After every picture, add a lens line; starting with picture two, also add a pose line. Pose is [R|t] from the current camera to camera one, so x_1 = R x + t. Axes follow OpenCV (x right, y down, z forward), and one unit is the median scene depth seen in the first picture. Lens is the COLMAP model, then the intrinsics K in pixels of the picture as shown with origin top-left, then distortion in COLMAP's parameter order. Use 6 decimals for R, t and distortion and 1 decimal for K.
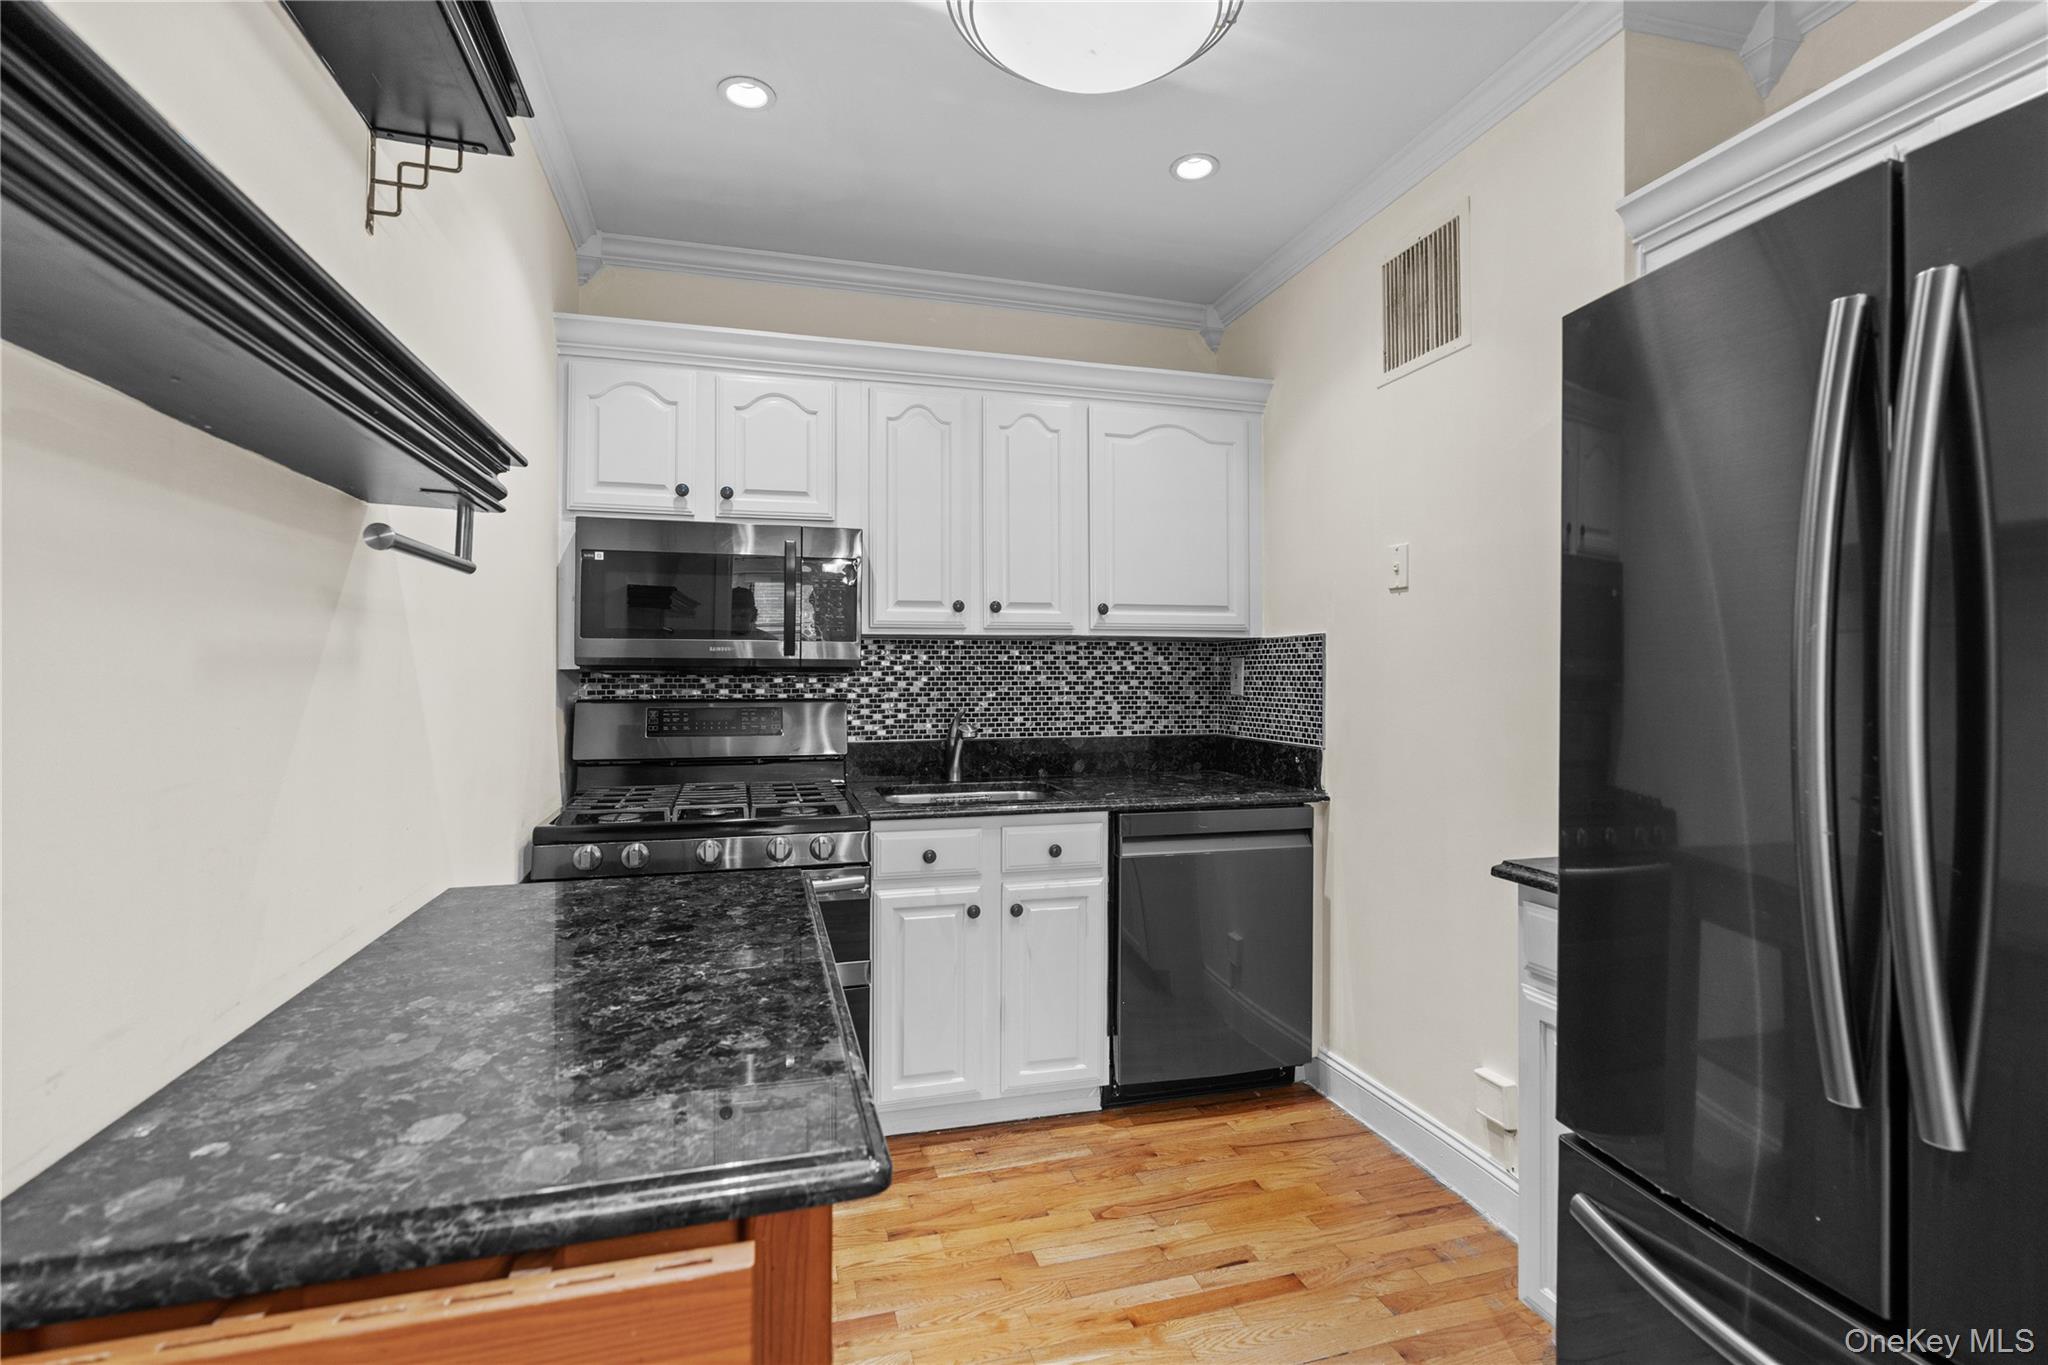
lens RADIAL K [[927.3, 0, 1015.0], [0, 927.3, 674.0], [0, 0, 1]] dist [-0.011323, 0.005869]
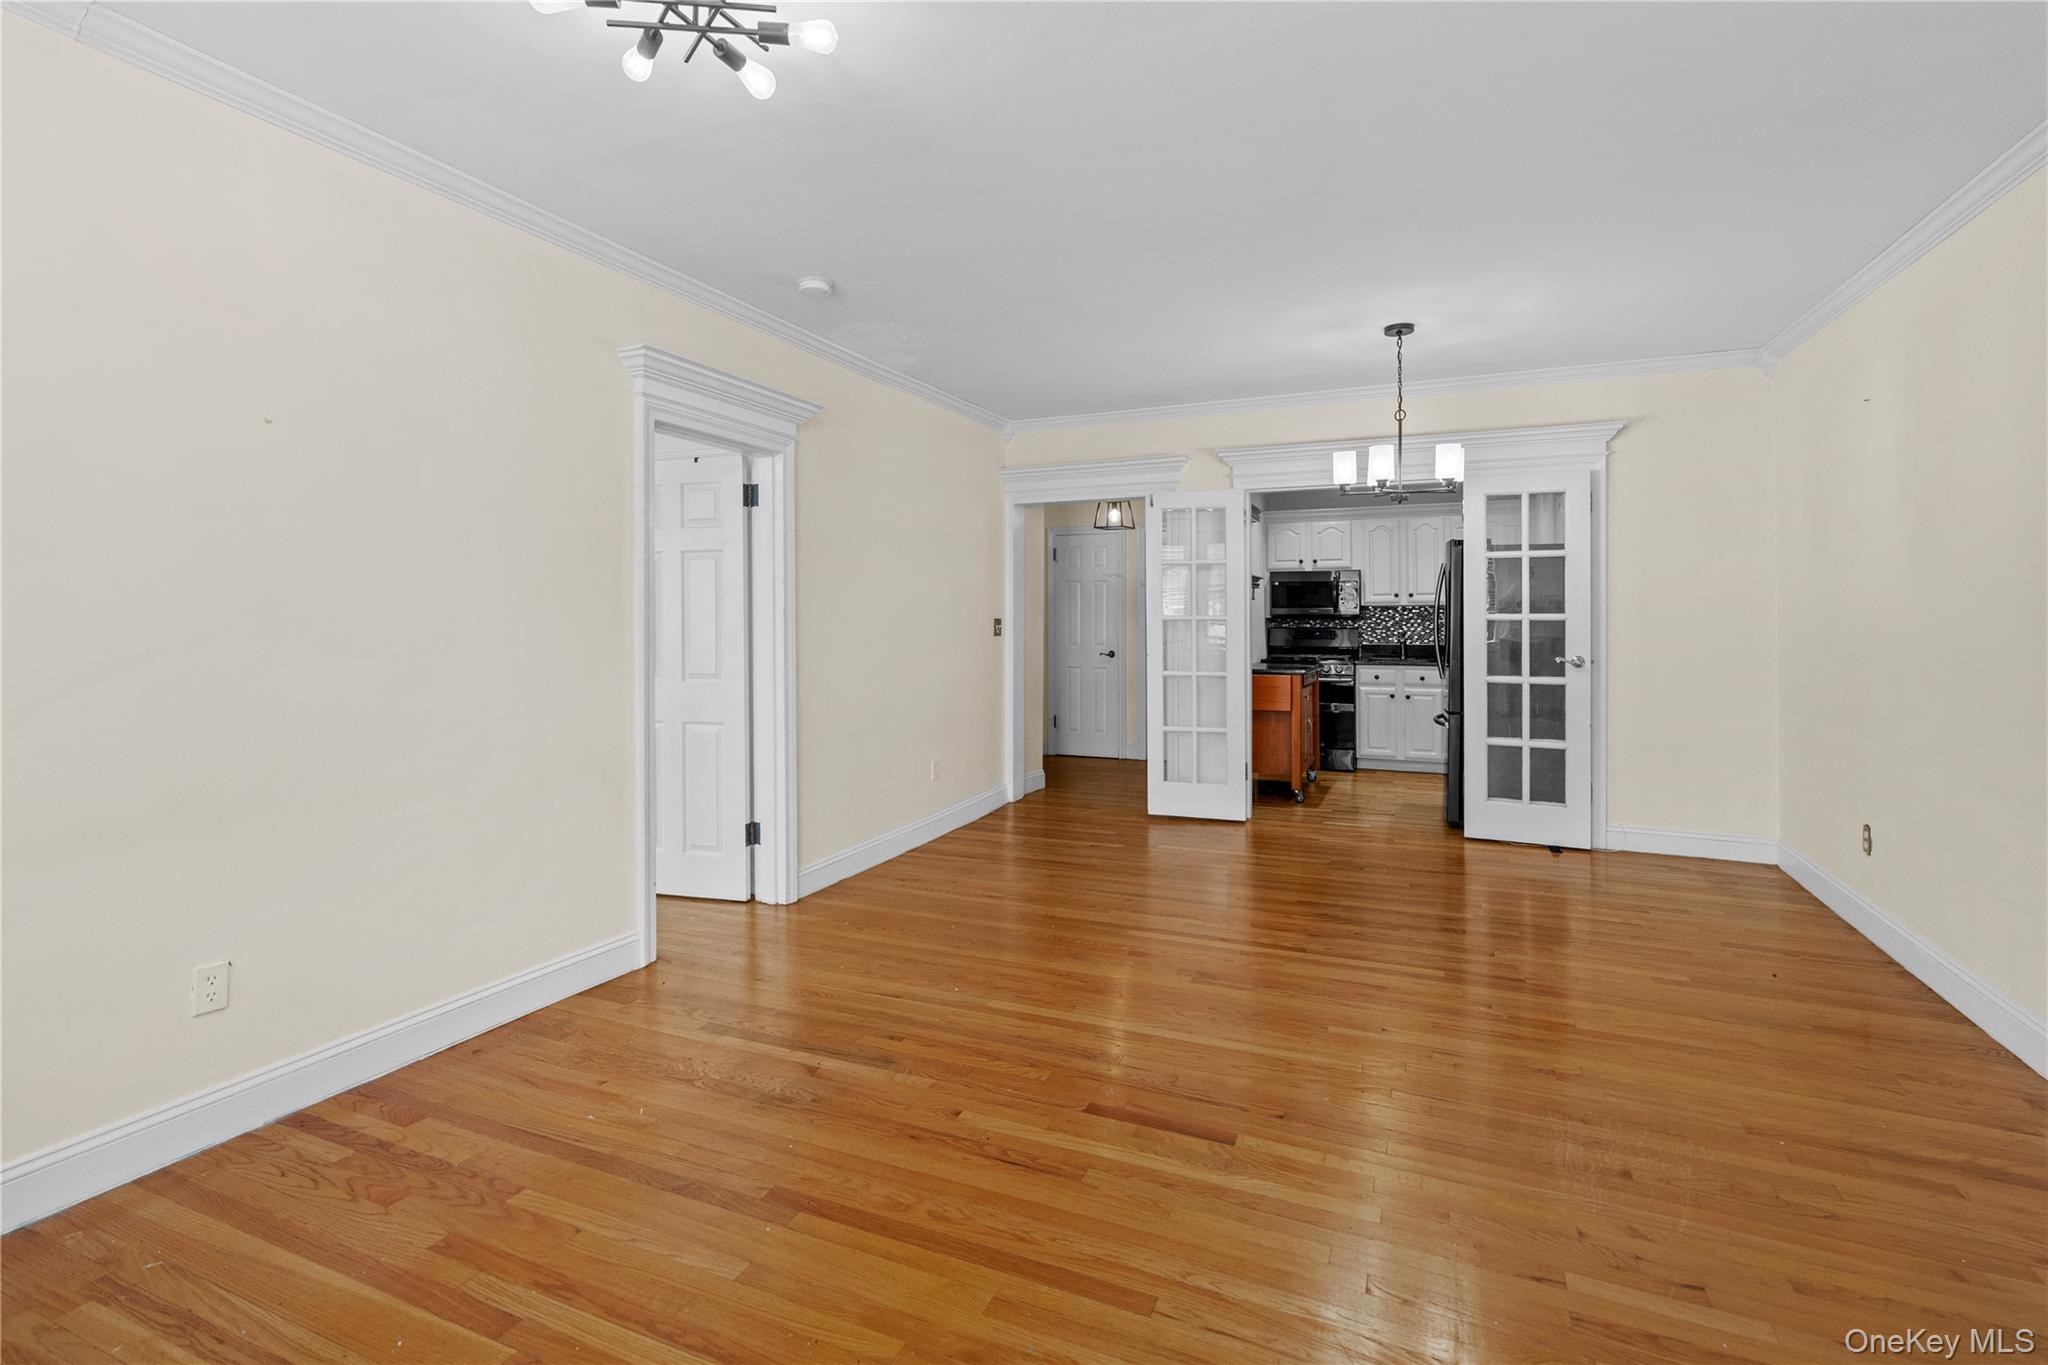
lens RADIAL K [[927.3, 0, 1037.0], [0, 927.3, 621.1], [0, 0, 1]] dist [-0.011323, 0.005869]
pose [[0.781341, -0.003572, -0.624094, 0.911253], [-0.001073, 0.999974, -0.007067, 0.029711], [0.624103, 0.006191, 0.781317, -2.045010]]
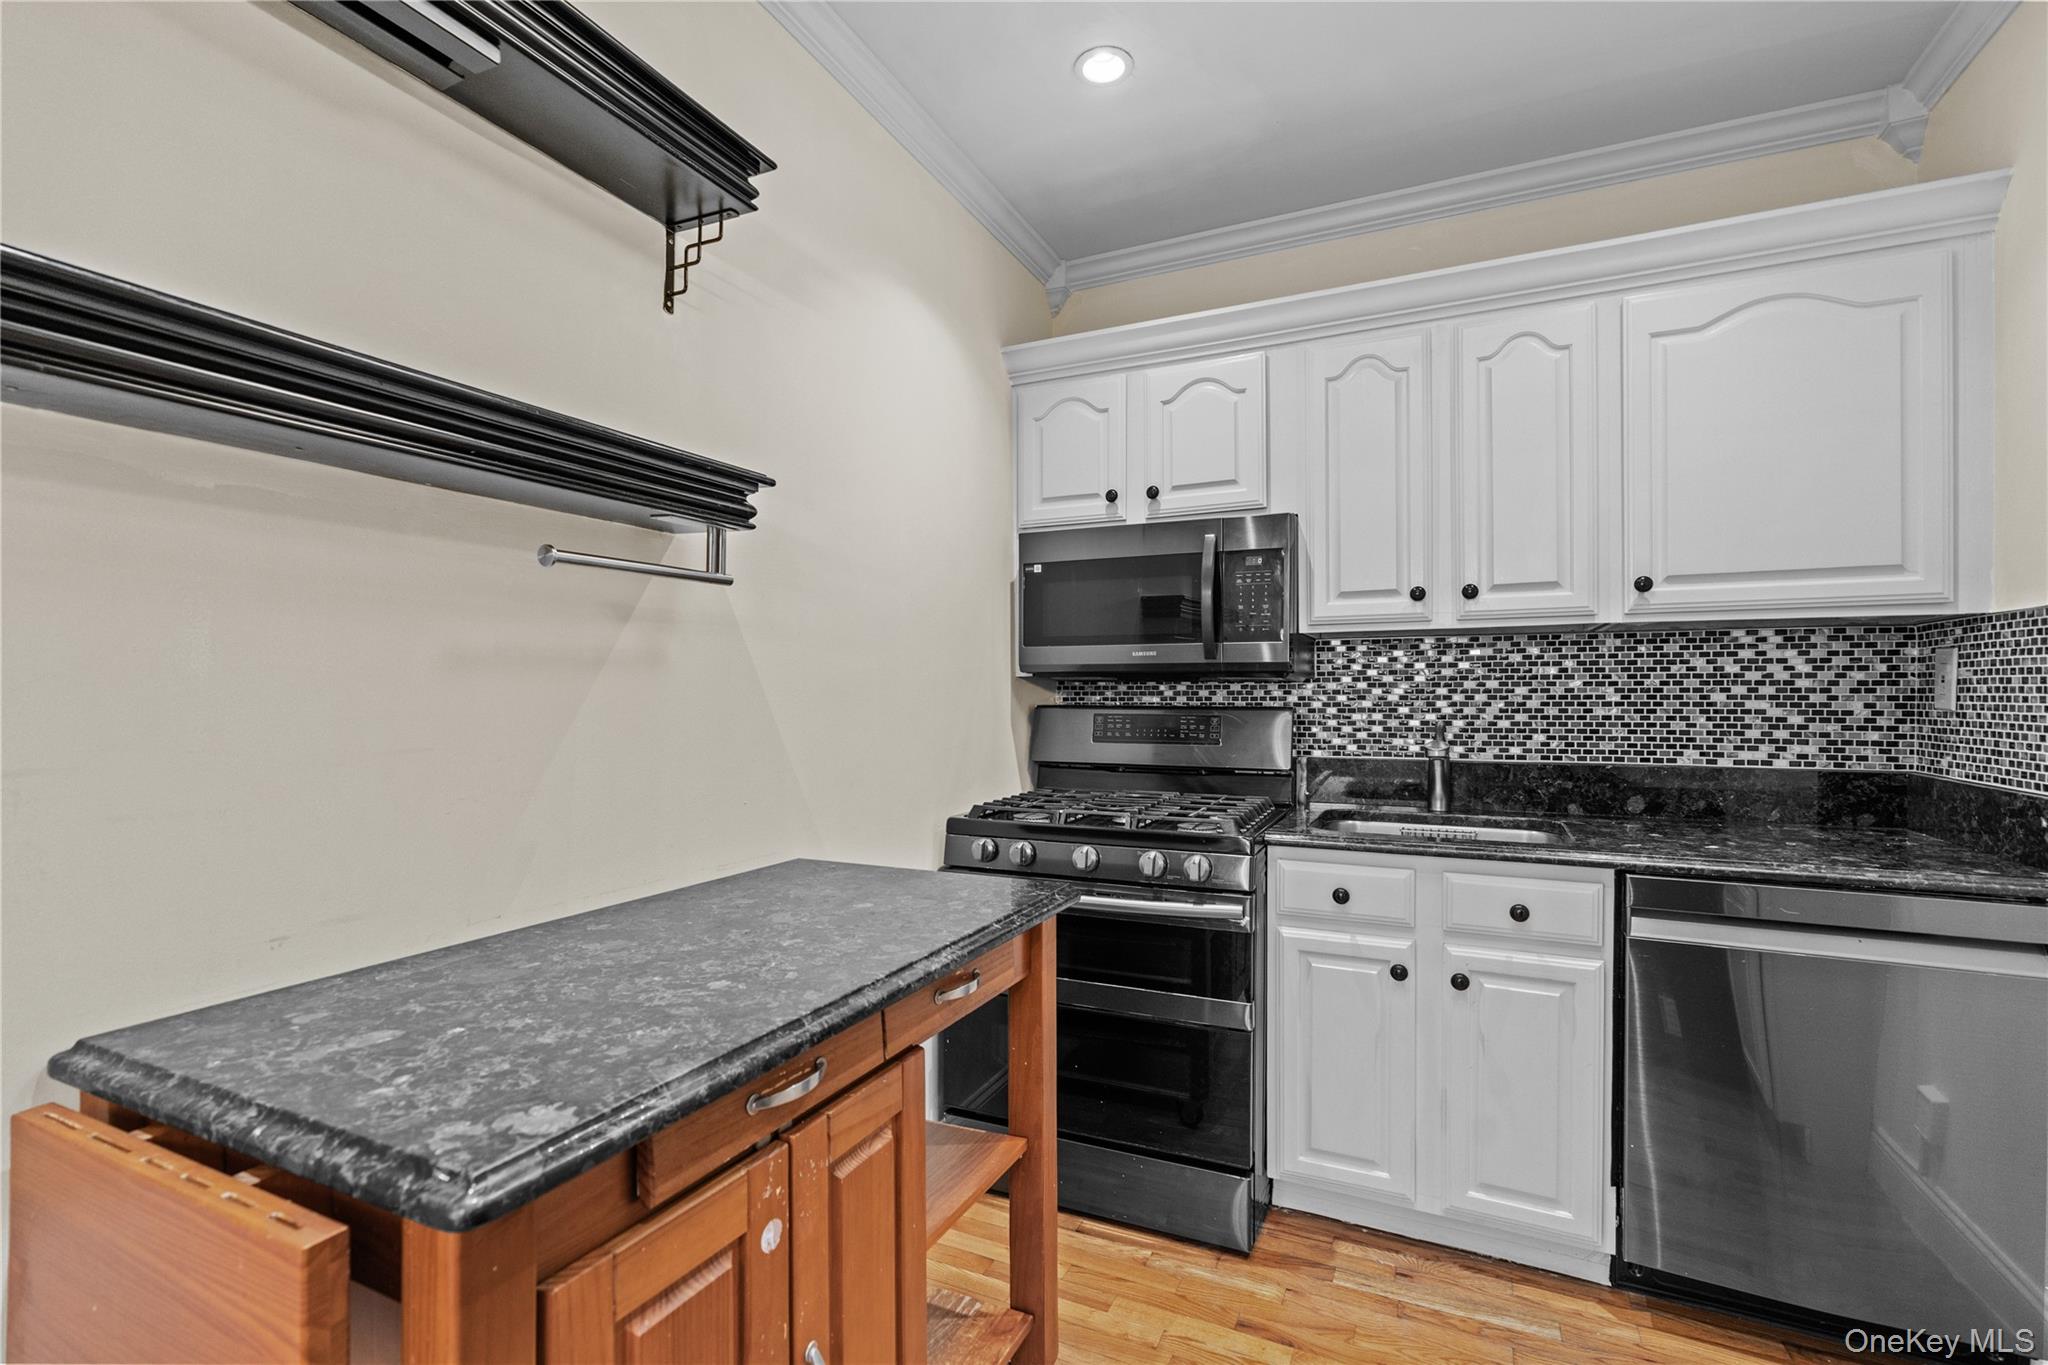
lens RADIAL K [[927.3, 0, 1024.6], [0, 927.3, 701.8], [0, 0, 1]] dist [-0.011323, 0.005869]
pose [[0.759410, 0.006329, -0.650582, 0.218586], [0.002089, 0.999924, 0.012165, 0.011295], [0.650609, -0.010597, 0.759339, 0.176768]]
